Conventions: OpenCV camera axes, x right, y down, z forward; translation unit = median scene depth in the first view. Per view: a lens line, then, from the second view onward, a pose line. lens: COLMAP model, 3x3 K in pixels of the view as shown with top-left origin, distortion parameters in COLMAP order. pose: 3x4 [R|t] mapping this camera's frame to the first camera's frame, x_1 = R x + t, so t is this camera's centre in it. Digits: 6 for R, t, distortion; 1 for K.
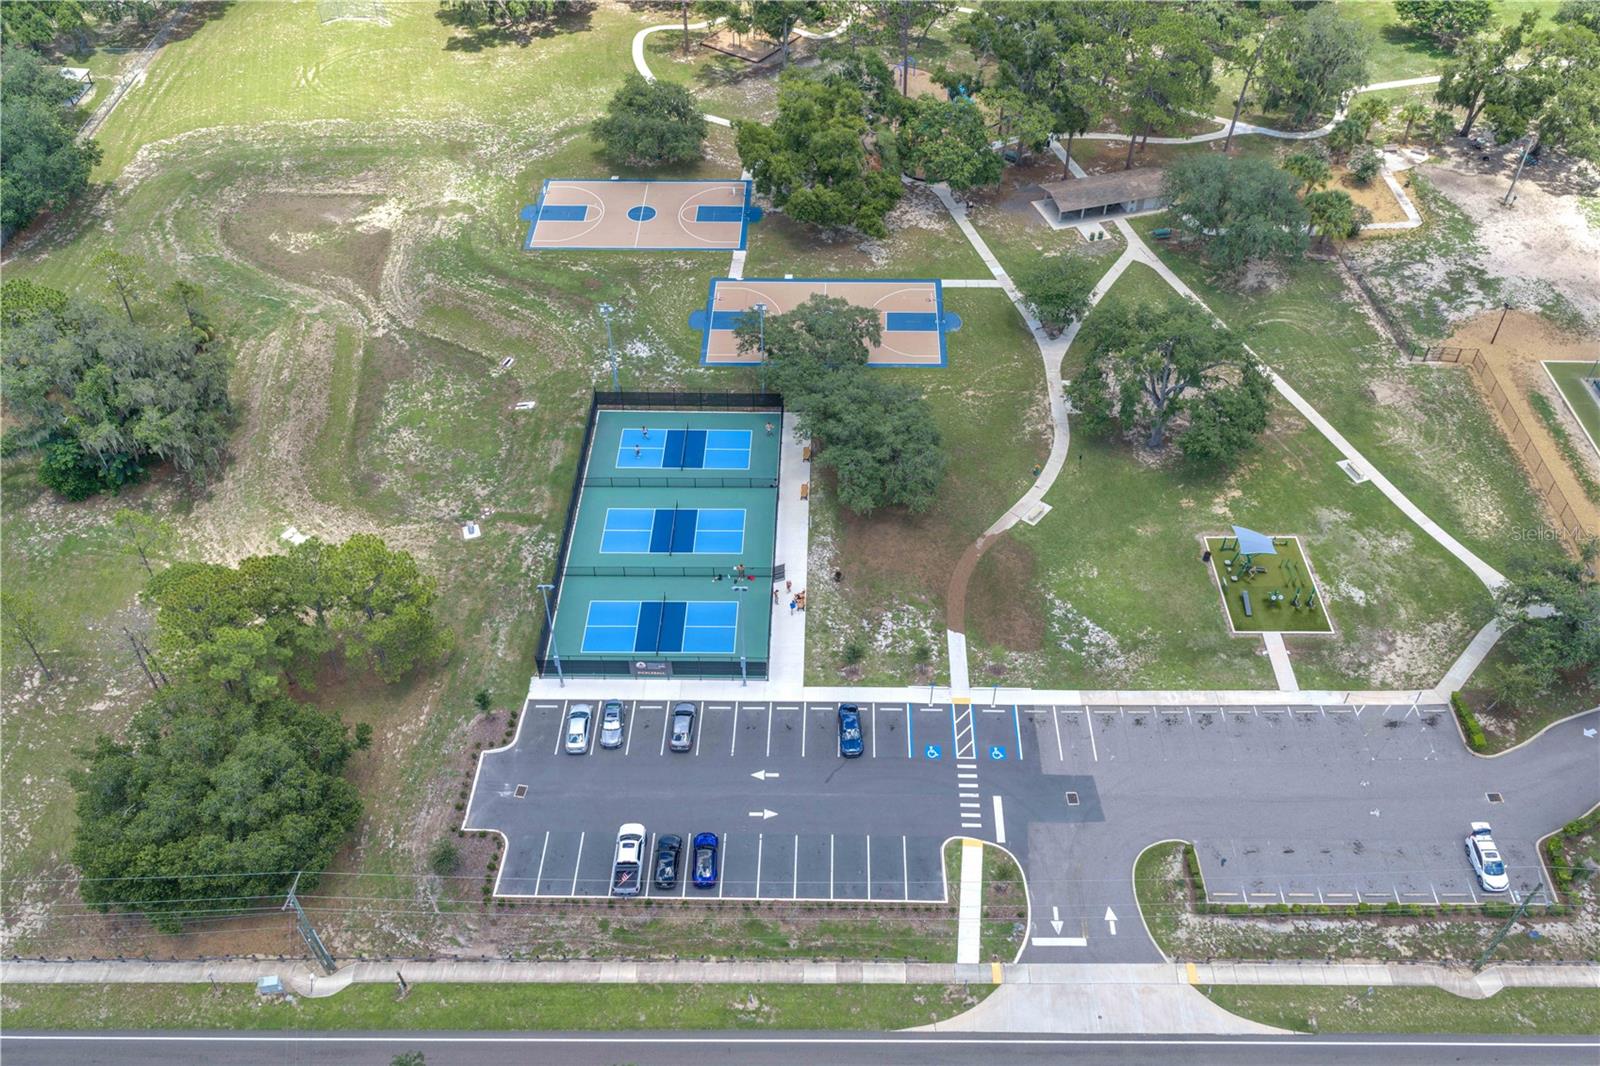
lens RADIAL K [[1330.8, 0, 800.0], [0, 1330.8, 533.0], [0, 0, 1]] dist [0.011999, -0.021697]
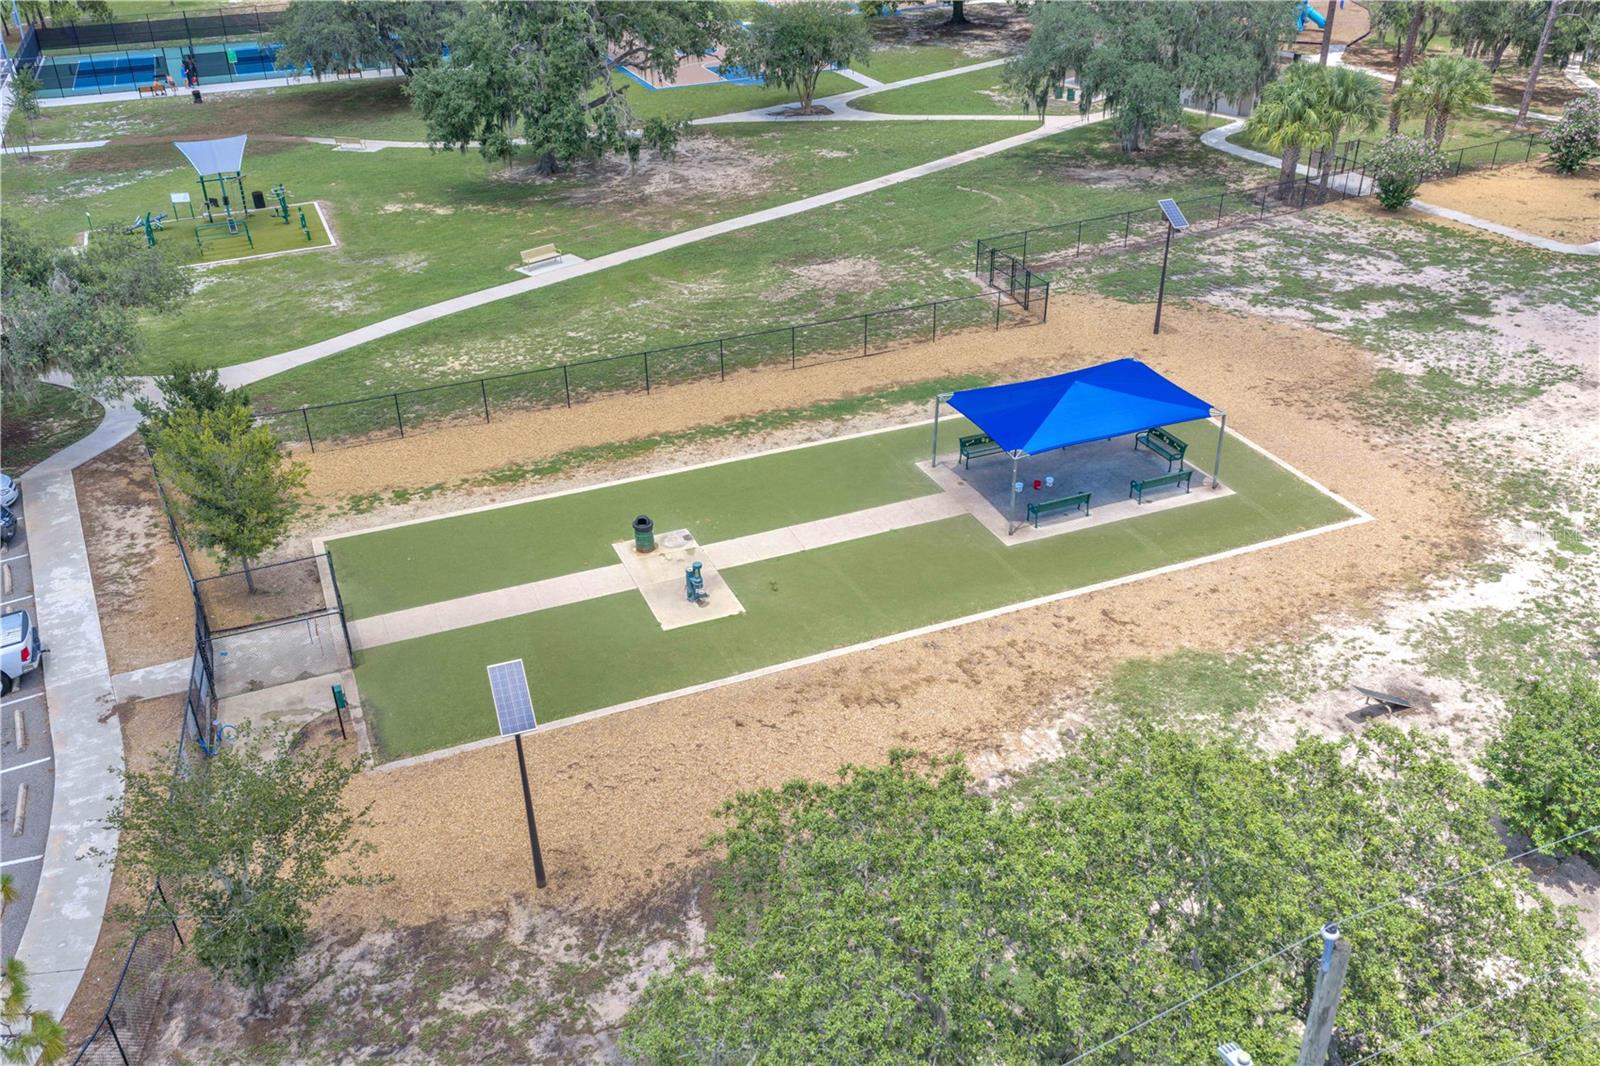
lens RADIAL K [[1330.8, 0, 800.0], [0, 1330.8, 533.0], [0, 0, 1]] dist [0.011999, -0.021697]
pose [[0.413654, 0.463136, -0.783834, 0.971722], [-0.627964, 0.768511, 0.122686, -0.097237], [0.659205, 0.441470, 0.608731, 0.873549]]
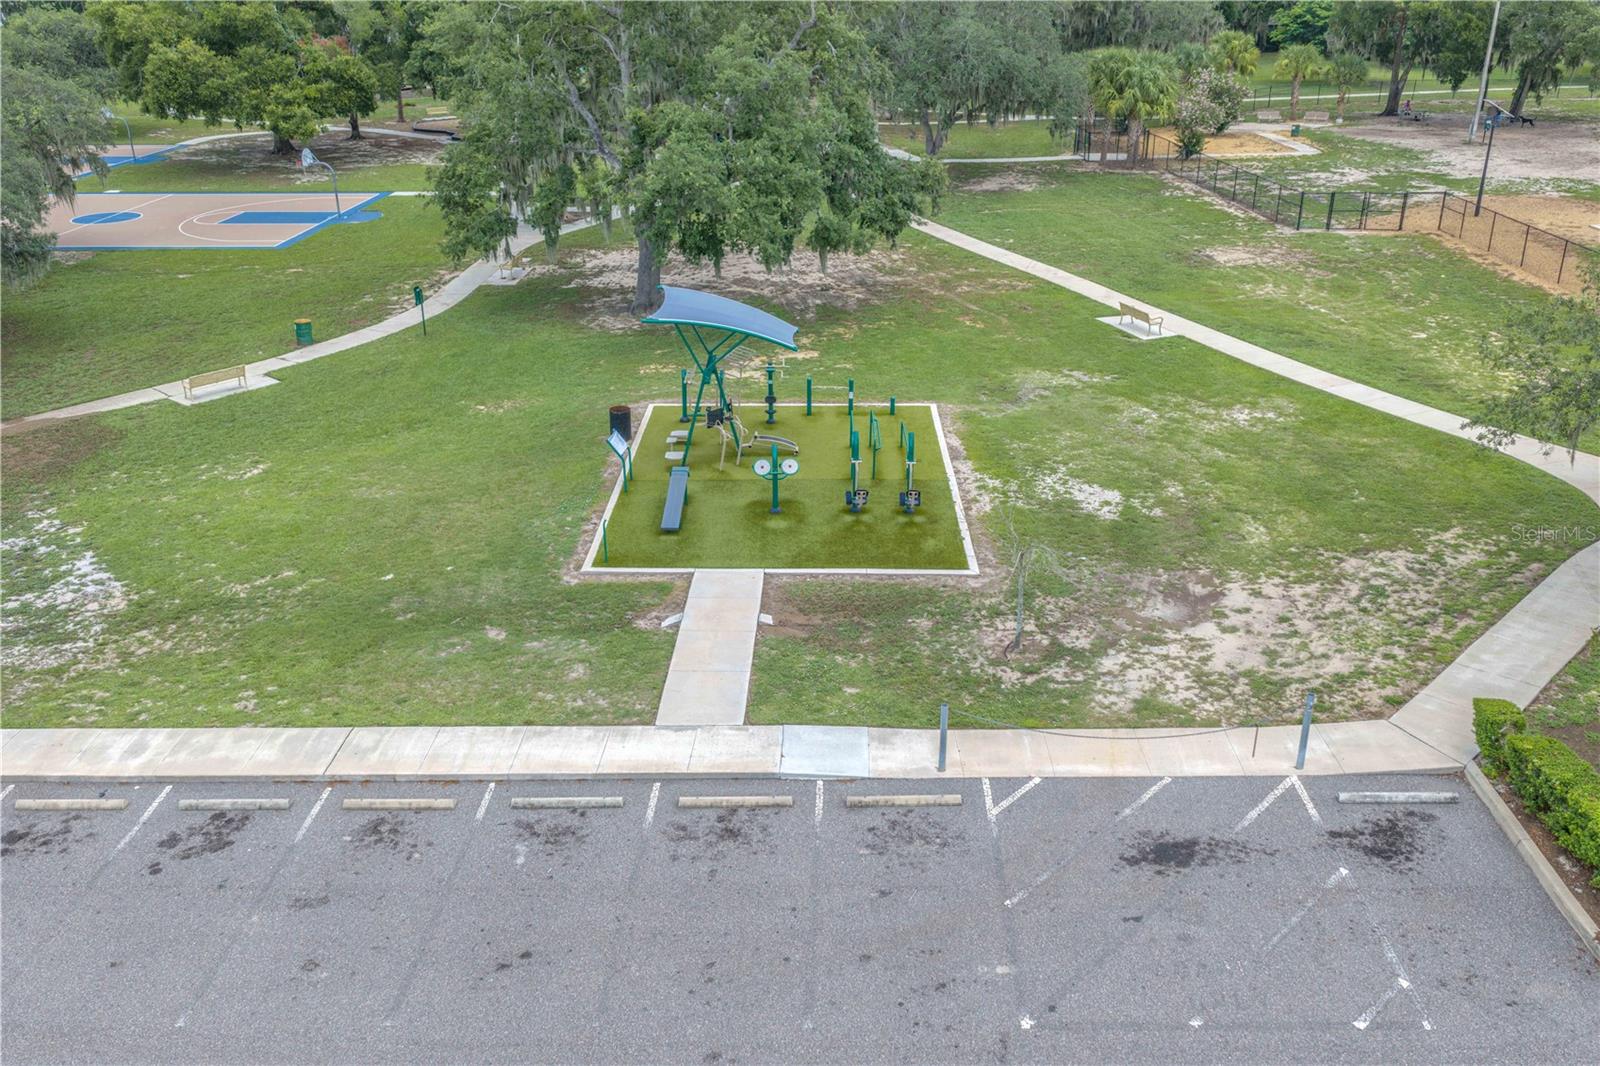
lens RADIAL K [[1330.8, 0, 800.0], [0, 1330.8, 533.0], [0, 0, 1]] dist [0.011999, -0.021697]
pose [[0.999758, 0.009208, -0.019954, 0.359023], [-0.015734, 0.933823, -0.357391, 0.152424], [0.015343, 0.357618, 0.933742, 0.735331]]
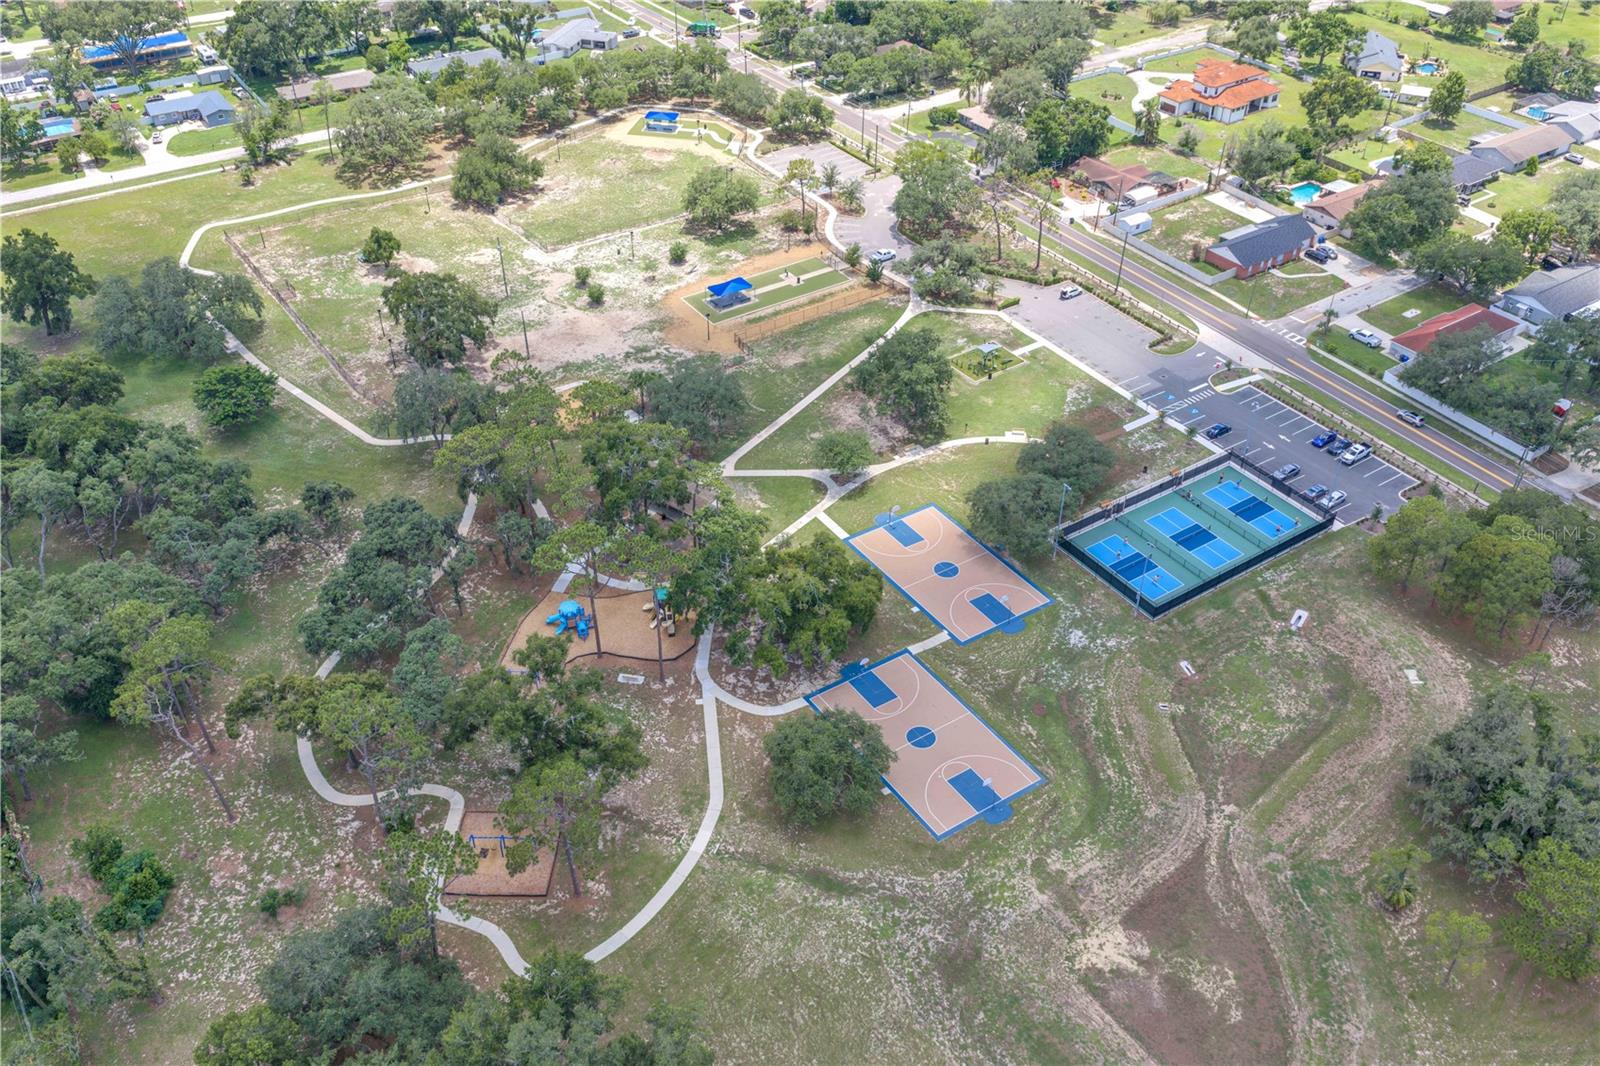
lens RADIAL K [[1330.8, 0, 800.0], [0, 1330.8, 533.0], [0, 0, 1]] dist [0.011999, -0.021697]
pose [[-0.580980, -0.491663, 0.648637, -0.862396], [0.567574, 0.326466, 0.755831, -1.483465], [-0.583372, 0.807272, 0.089385, 1.184302]]
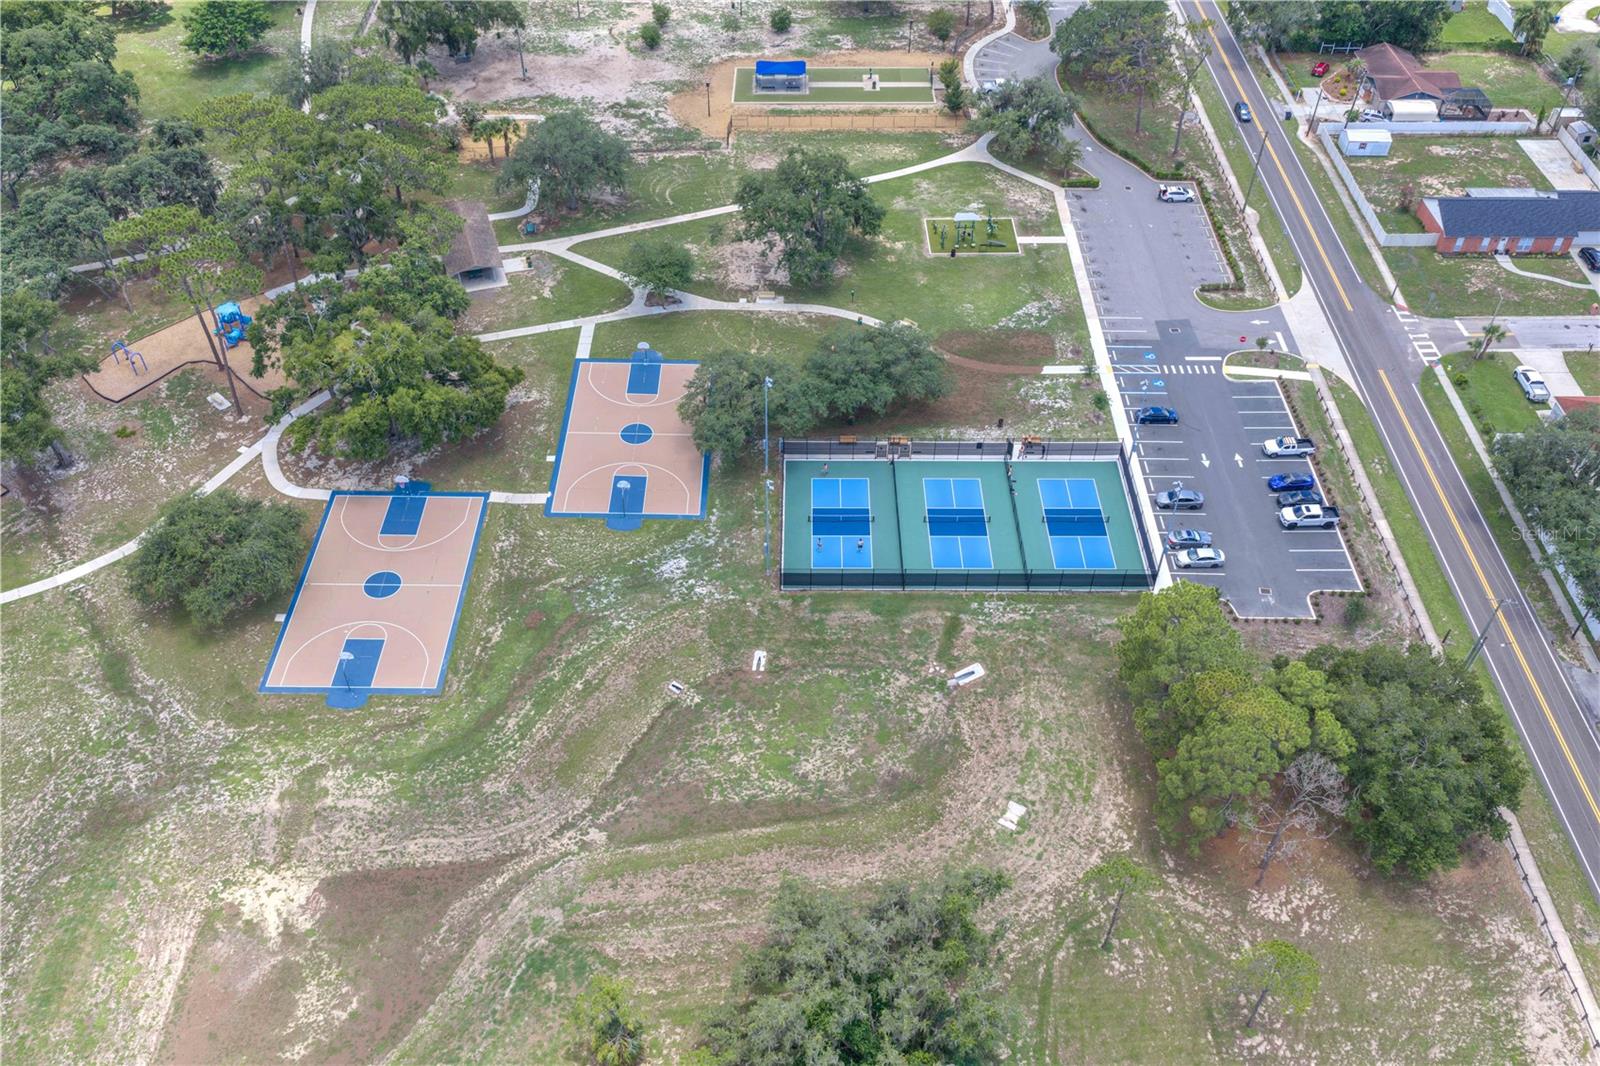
lens RADIAL K [[1330.8, 0, 800.0], [0, 1330.8, 533.0], [0, 0, 1]] dist [0.011999, -0.021697]
pose [[-0.029586, -0.689011, 0.724147, -0.934505], [0.689790, 0.510237, 0.513662, -0.680653], [-0.723405, 0.514706, 0.460177, 0.630167]]
